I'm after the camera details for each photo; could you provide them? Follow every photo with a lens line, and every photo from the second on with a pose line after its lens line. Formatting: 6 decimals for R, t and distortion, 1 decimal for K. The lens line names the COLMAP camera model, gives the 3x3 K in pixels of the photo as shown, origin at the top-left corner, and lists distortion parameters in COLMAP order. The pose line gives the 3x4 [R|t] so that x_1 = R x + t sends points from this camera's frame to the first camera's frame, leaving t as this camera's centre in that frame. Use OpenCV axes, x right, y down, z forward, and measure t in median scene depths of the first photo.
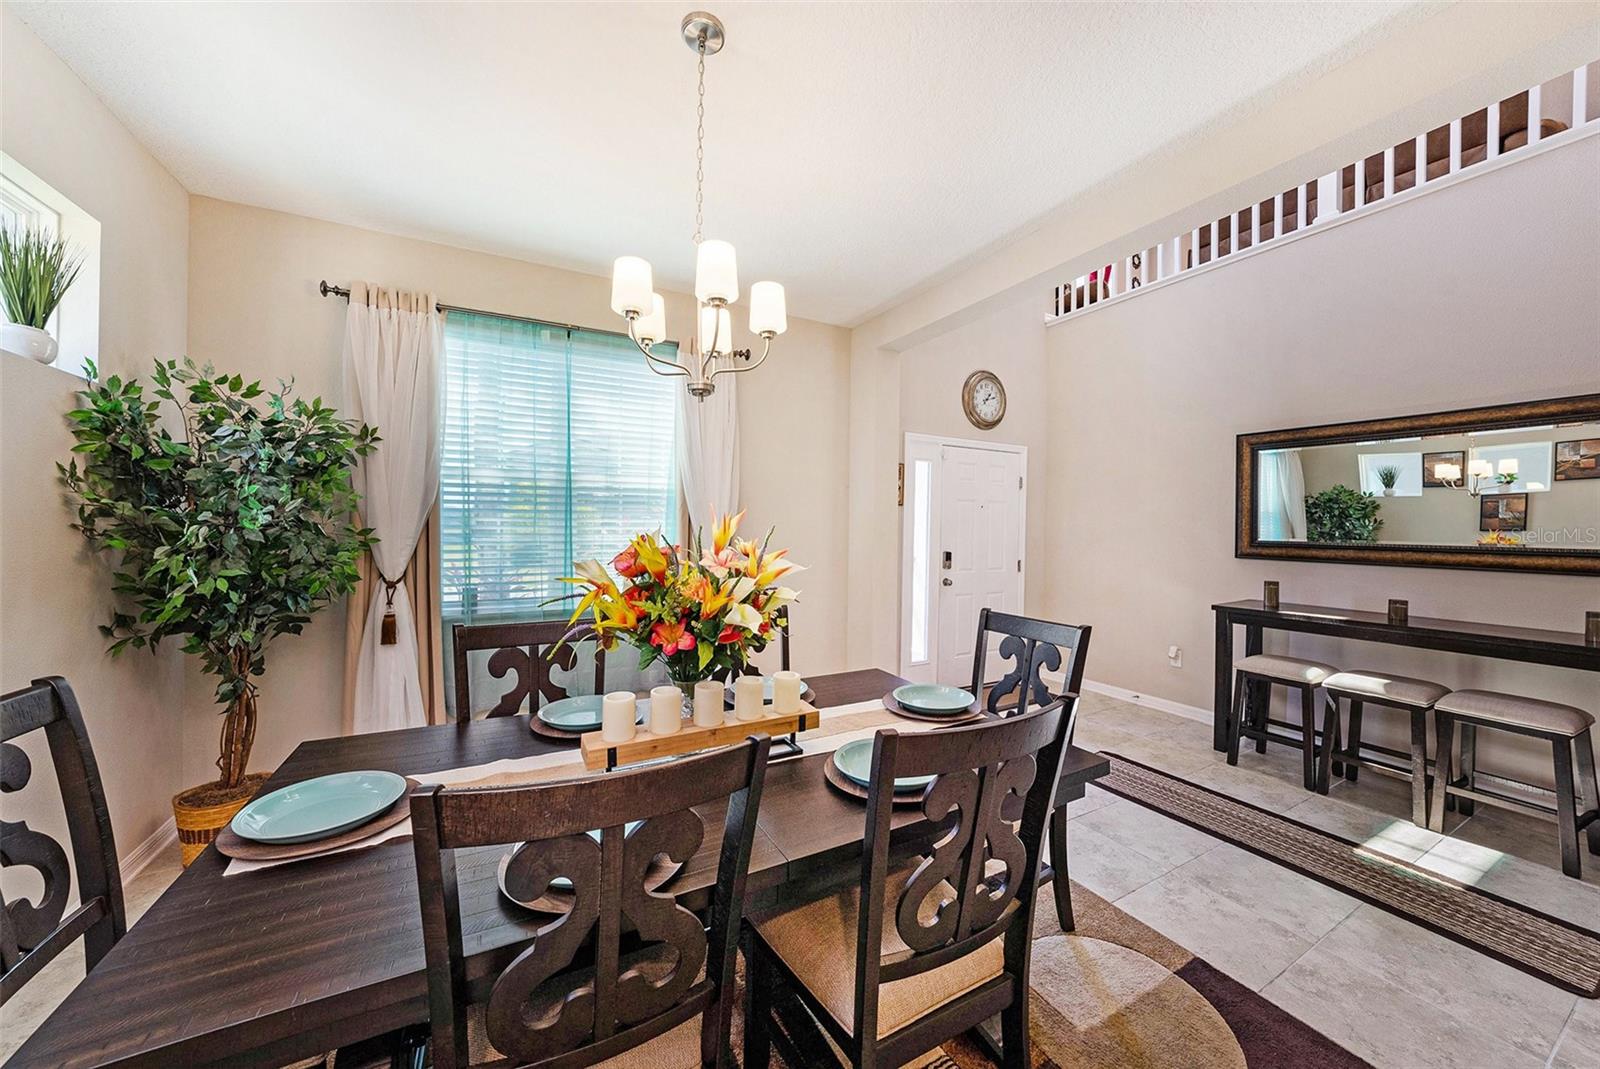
lens RADIAL K [[556.1, 0, 807.0], [0, 556.1, 525.5], [0, 0, 1]] dist [-0.020368, 0.004087]
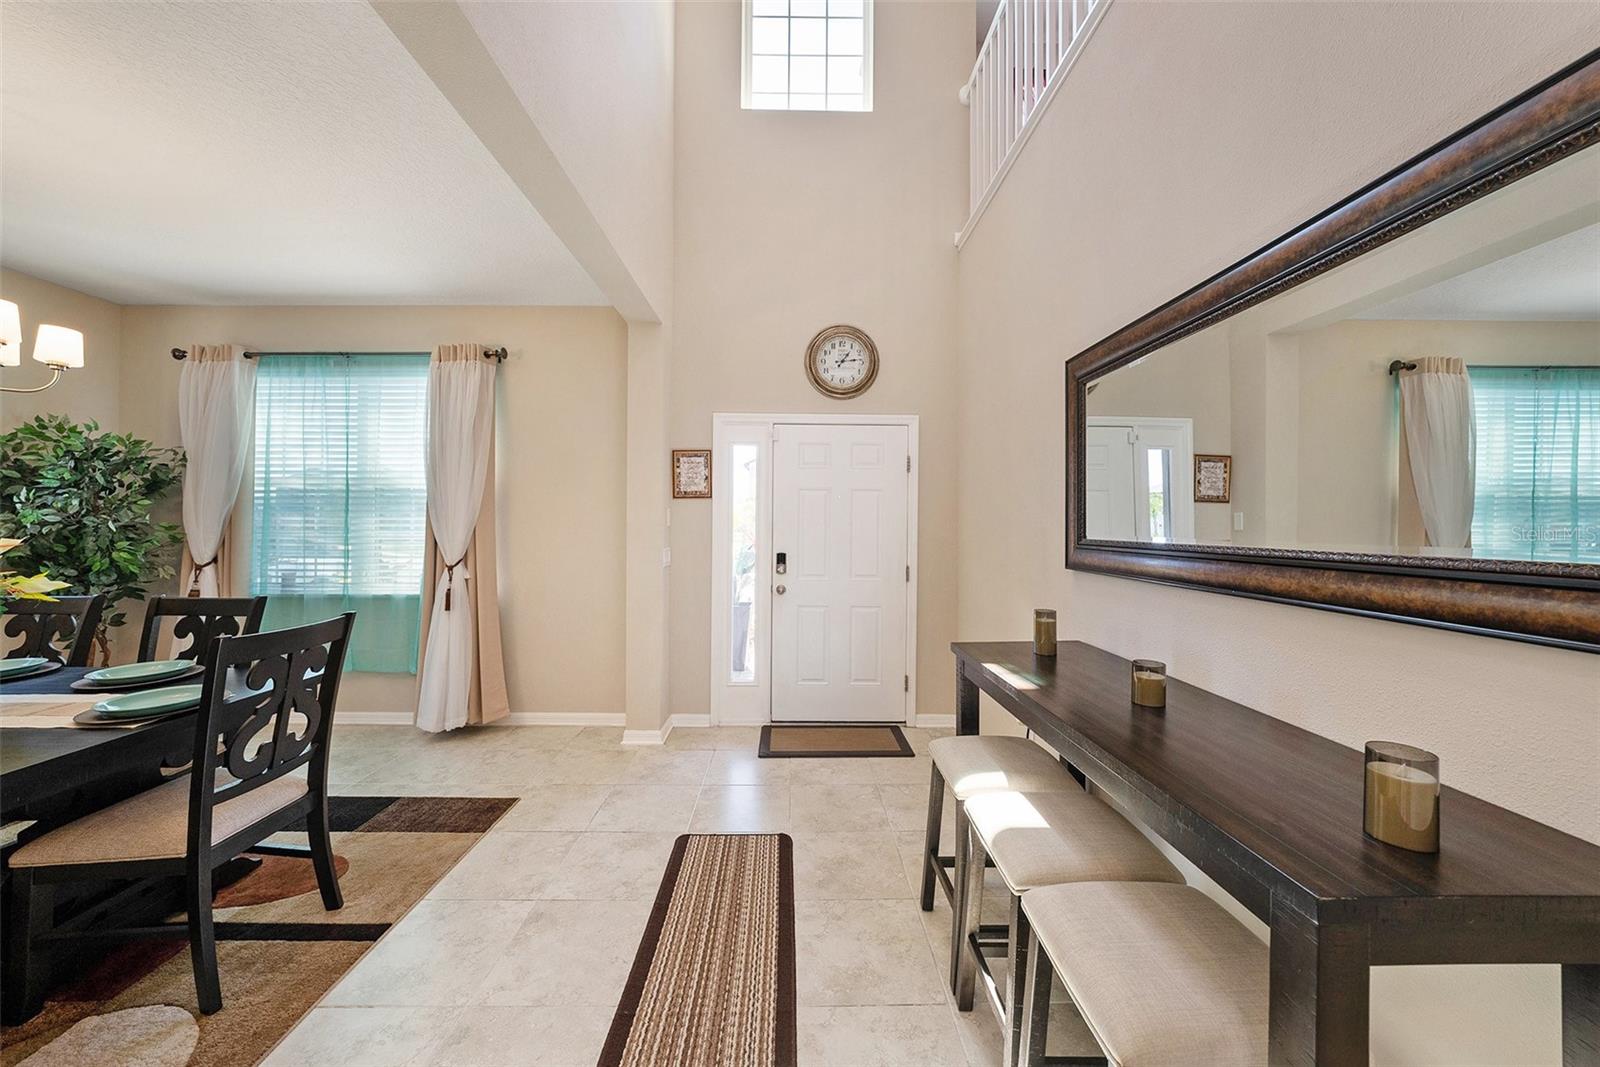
lens RADIAL K [[556.1, 0, 803.8], [0, 556.1, 527.0], [0, 0, 1]] dist [-0.020368, 0.004087]
pose [[0.888877, -0.007131, -0.458091, 1.011883], [0.004941, 0.999970, -0.005978, 0.021224], [0.458120, 0.003051, 0.888885, 0.431680]]
